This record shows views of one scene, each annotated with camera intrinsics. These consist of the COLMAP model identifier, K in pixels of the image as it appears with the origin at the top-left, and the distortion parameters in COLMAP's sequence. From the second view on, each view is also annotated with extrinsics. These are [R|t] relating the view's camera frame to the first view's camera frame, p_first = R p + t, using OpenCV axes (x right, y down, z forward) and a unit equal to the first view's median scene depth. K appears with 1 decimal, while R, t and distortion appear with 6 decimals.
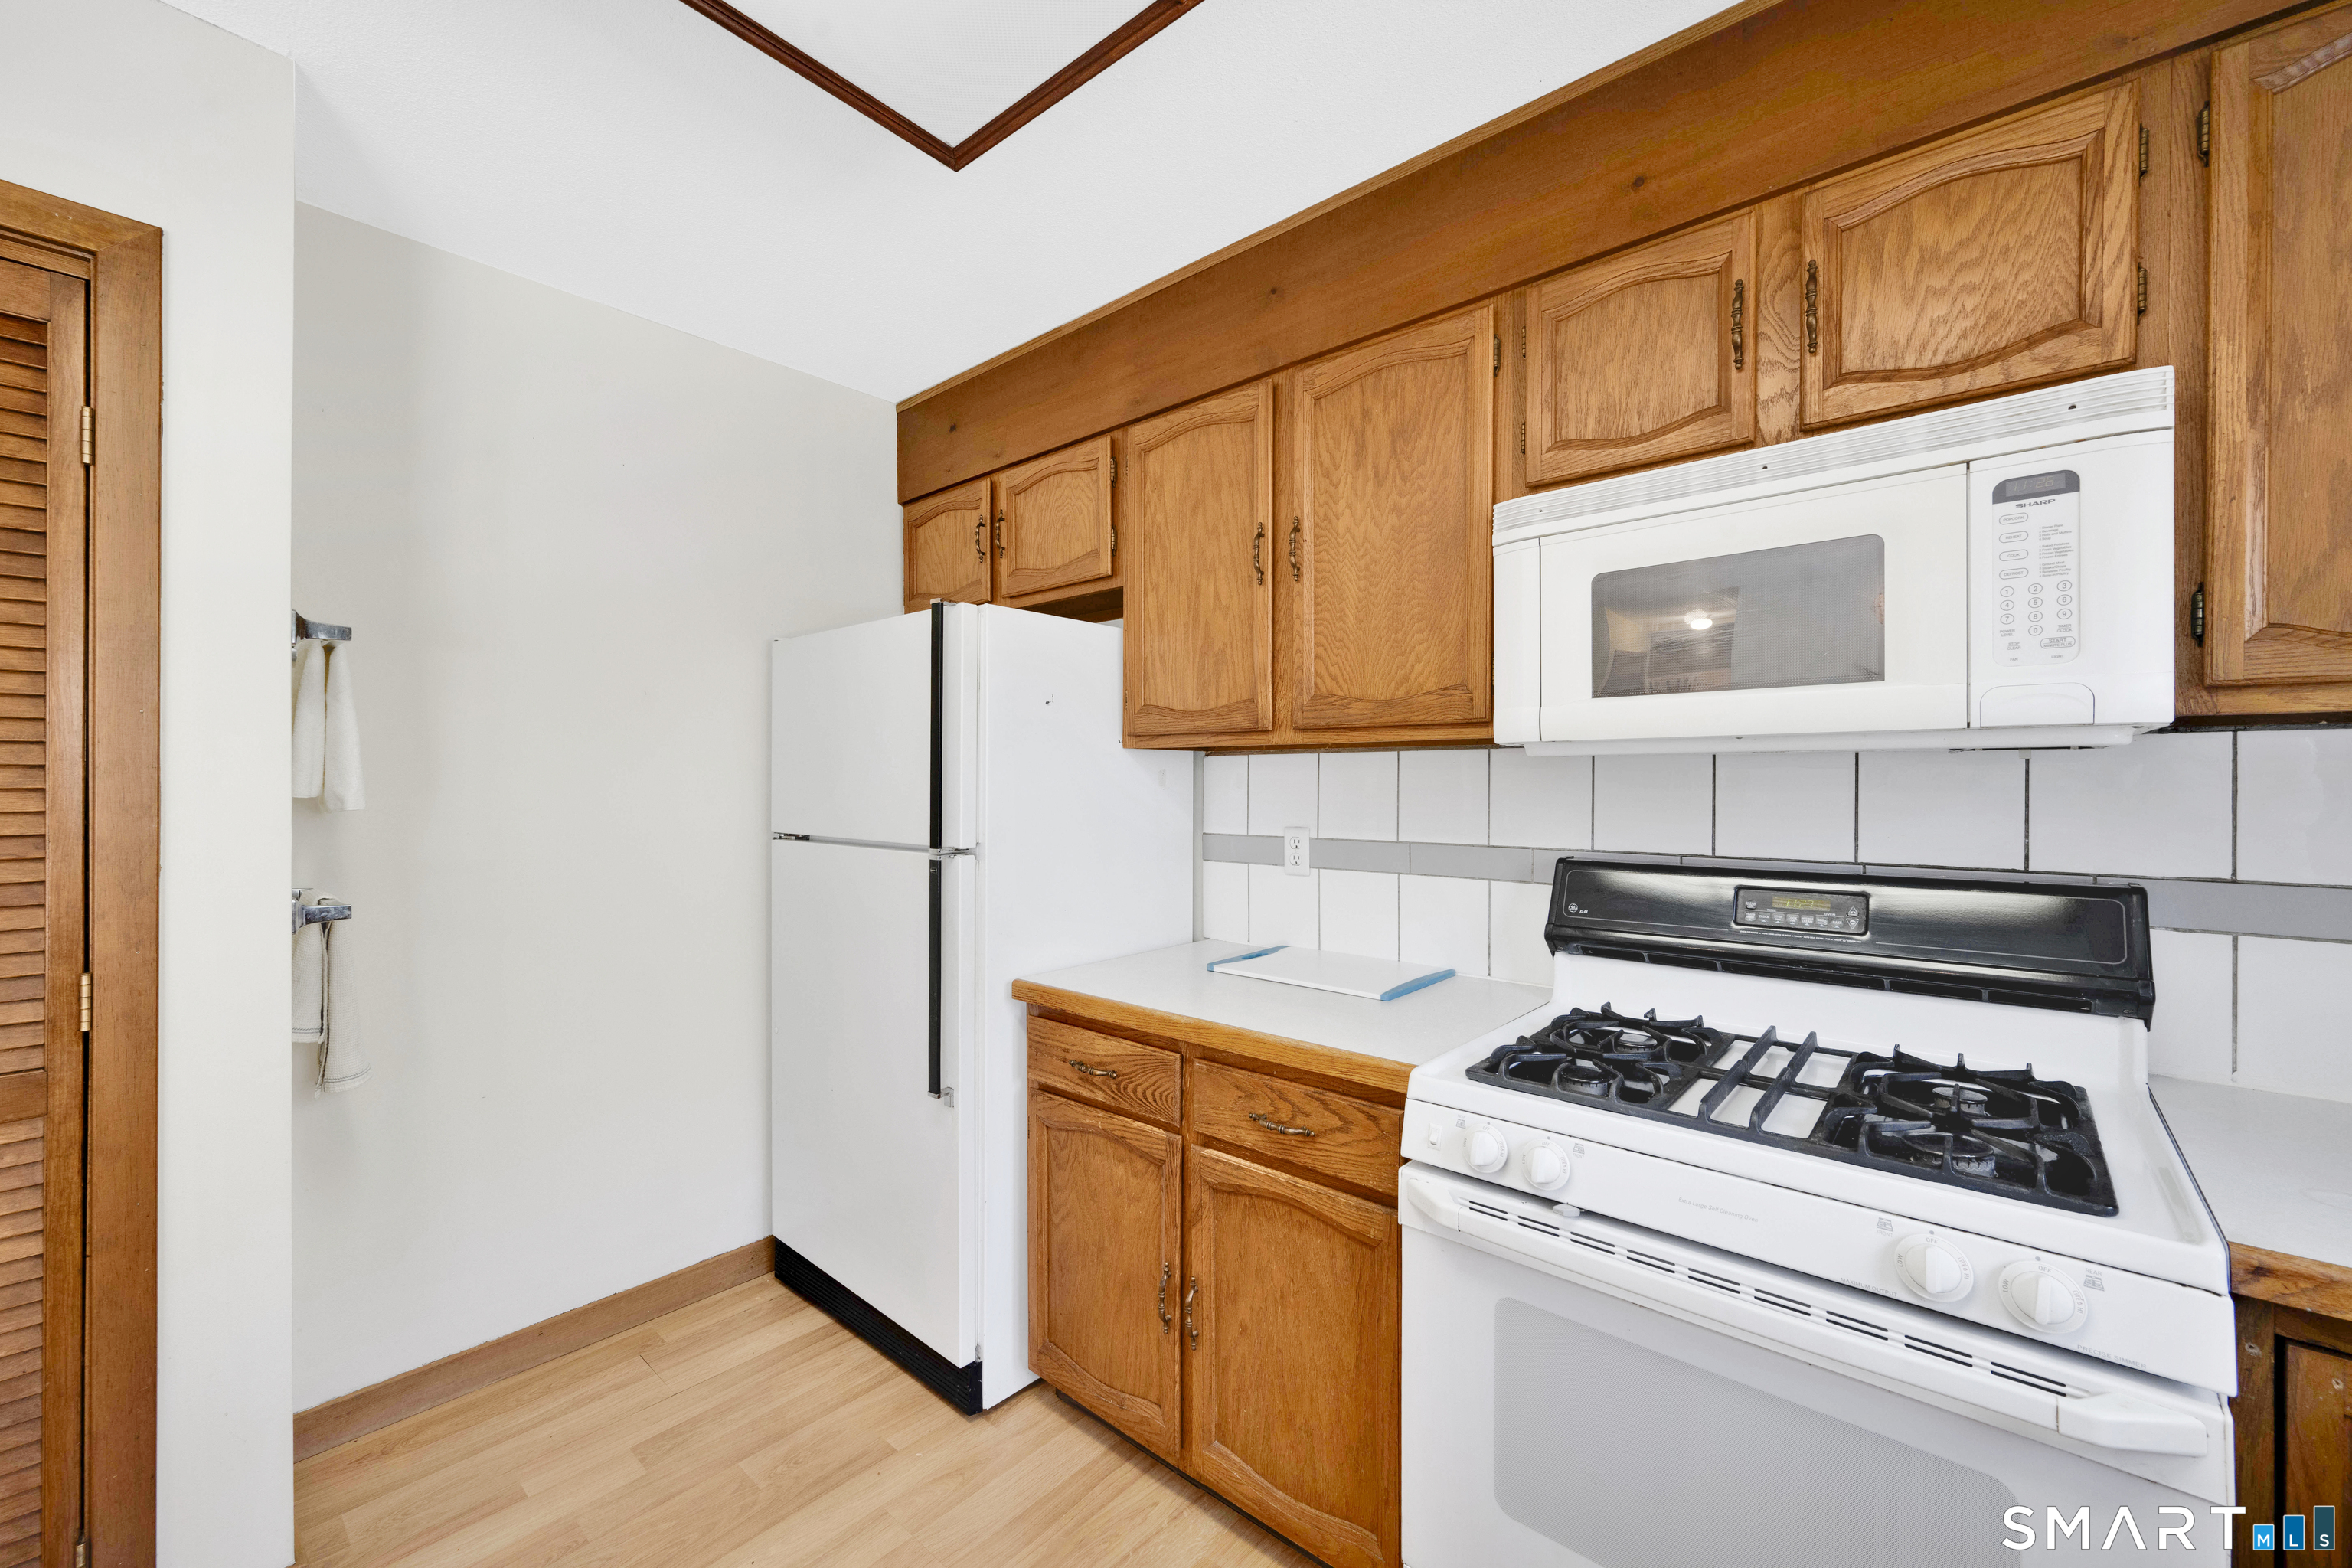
lens RADIAL K [[930.2, 0, 1176.2], [0, 930.2, 780.5], [0, 0, 1]] dist [0.002207, -0.000610]
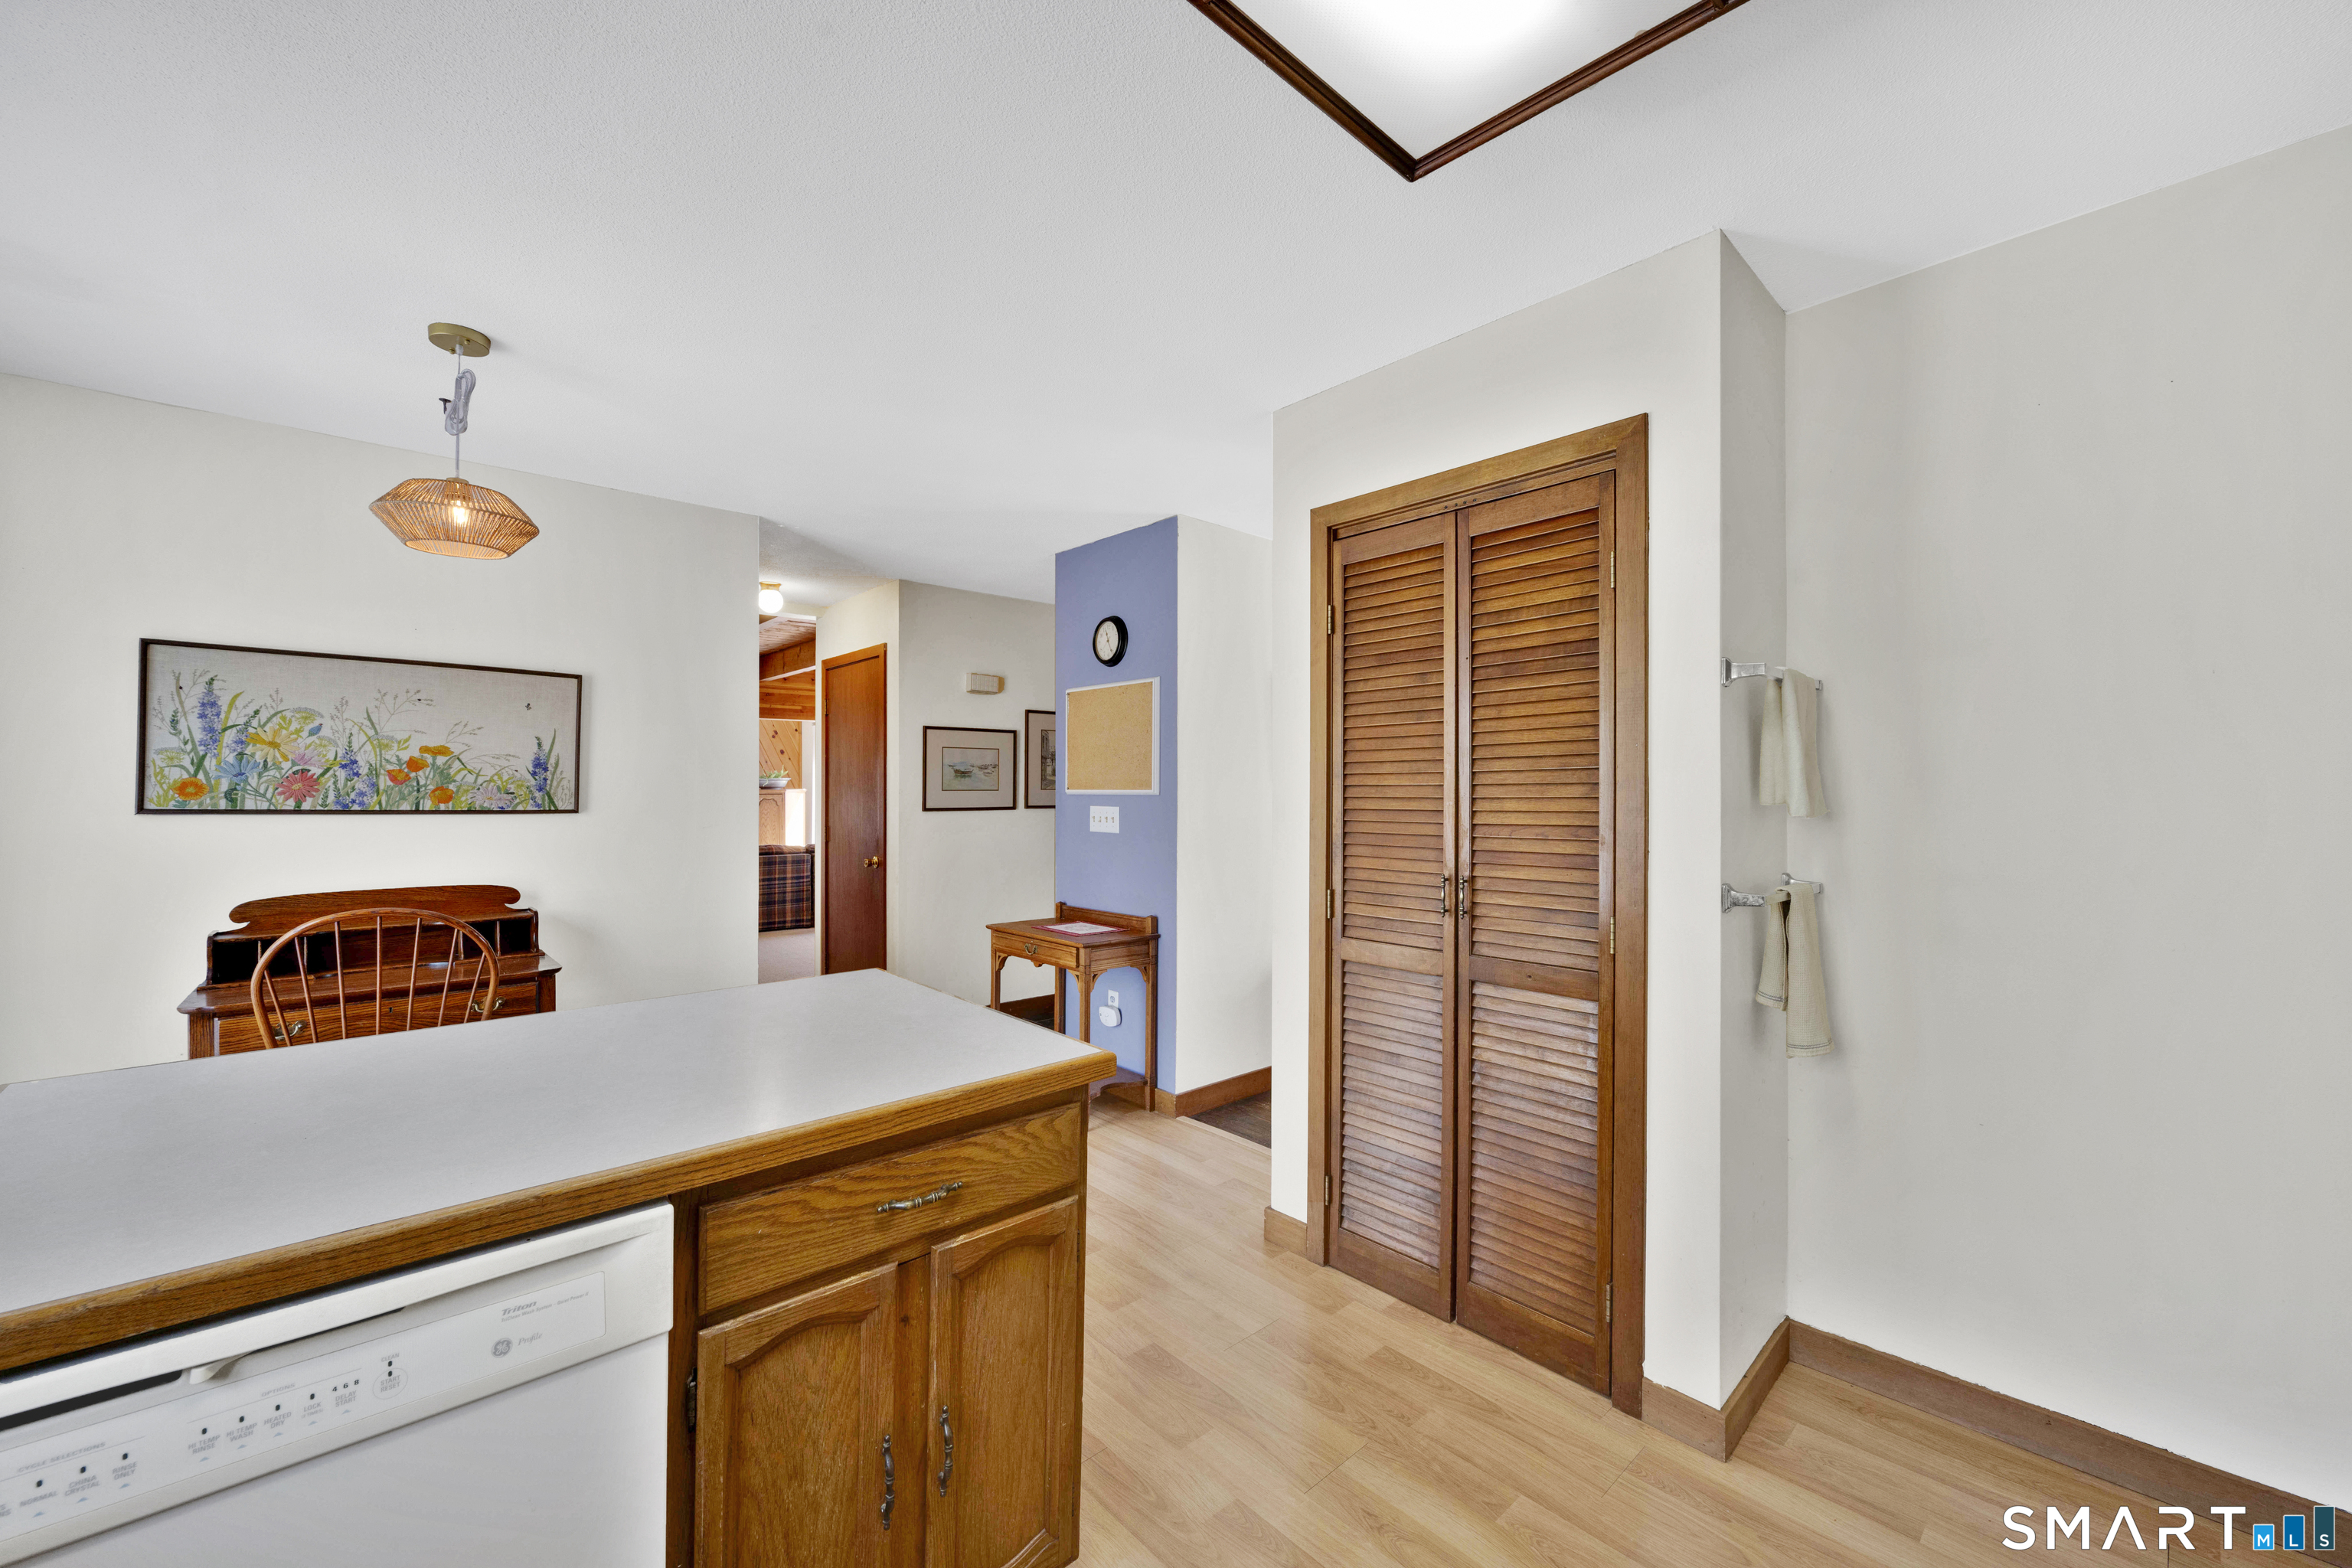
lens RADIAL K [[930.2, 0, 1182.6], [0, 930.2, 780.6], [0, 0, 1]] dist [0.002207, -0.000610]
pose [[-0.108800, -0.013536, -0.993971, 0.386321], [-0.000473, 0.999908, -0.013565, 0.002422], [0.994063, -0.001005, -0.108797, 0.391552]]
